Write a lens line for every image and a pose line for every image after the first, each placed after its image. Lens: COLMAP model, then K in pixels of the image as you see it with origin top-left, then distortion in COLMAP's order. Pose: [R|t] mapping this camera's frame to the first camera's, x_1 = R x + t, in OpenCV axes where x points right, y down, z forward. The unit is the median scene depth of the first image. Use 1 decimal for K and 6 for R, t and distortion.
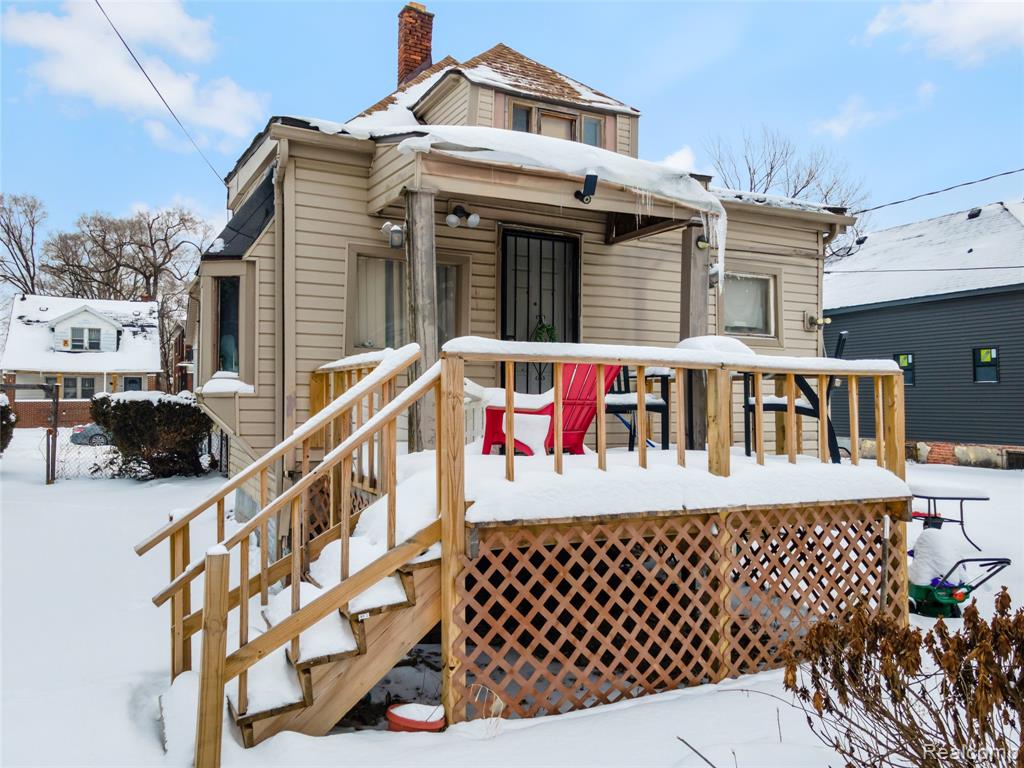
lens RADIAL K [[728.4, 0, 462.2], [0, 728.4, 416.7], [0, 0, 1]] dist [0.038582, 0.018773]
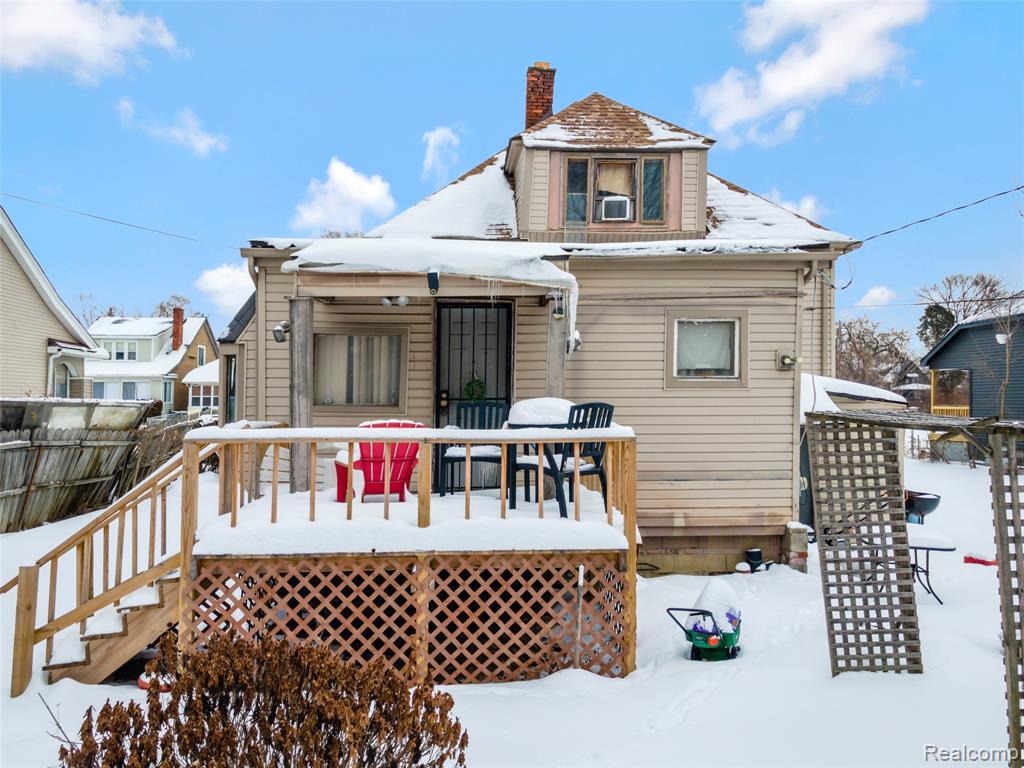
lens RADIAL K [[728.4, 0, 493.9], [0, 728.4, 406.4], [0, 0, 1]] dist [0.038582, 0.018773]
pose [[0.929528, -0.006981, -0.368685, 0.637831], [0.003093, 0.999933, -0.011136, -0.077619], [0.368738, 0.009211, 0.929488, -0.095572]]
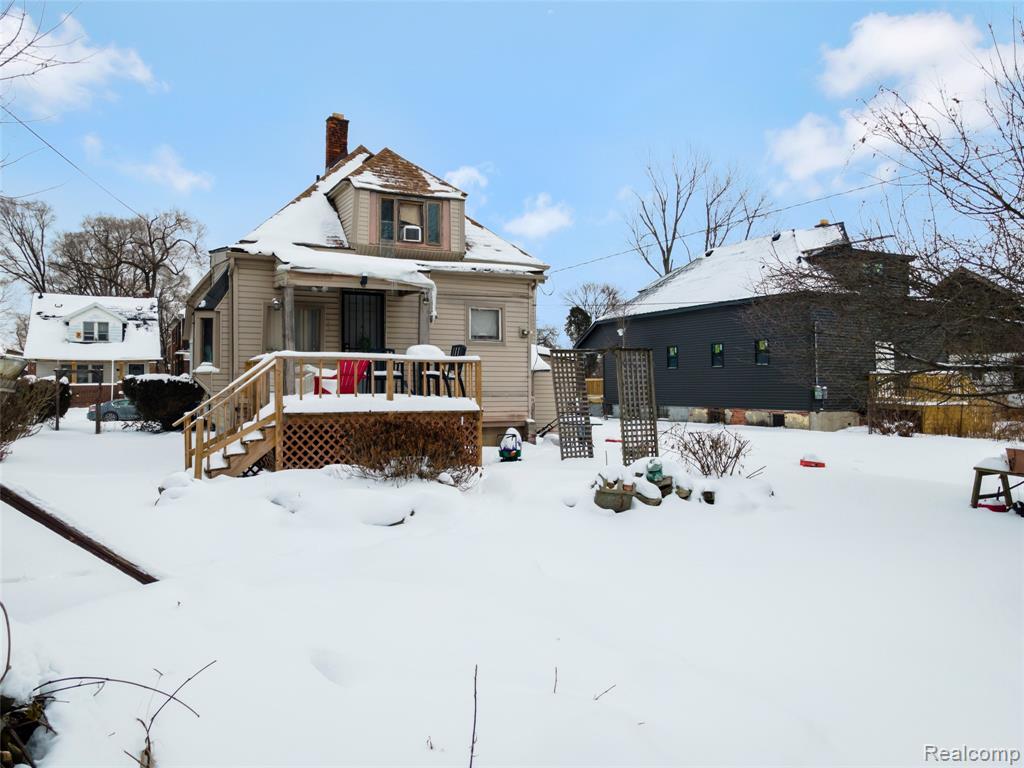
lens RADIAL K [[728.4, 0, 445.3], [0, 728.4, 396.9], [0, 0, 1]] dist [0.038582, 0.018773]
pose [[0.999880, -0.006612, -0.013993, 0.402906], [0.006529, 0.999961, -0.005979, 0.057193], [0.014032, 0.005887, 0.999884, -1.122601]]
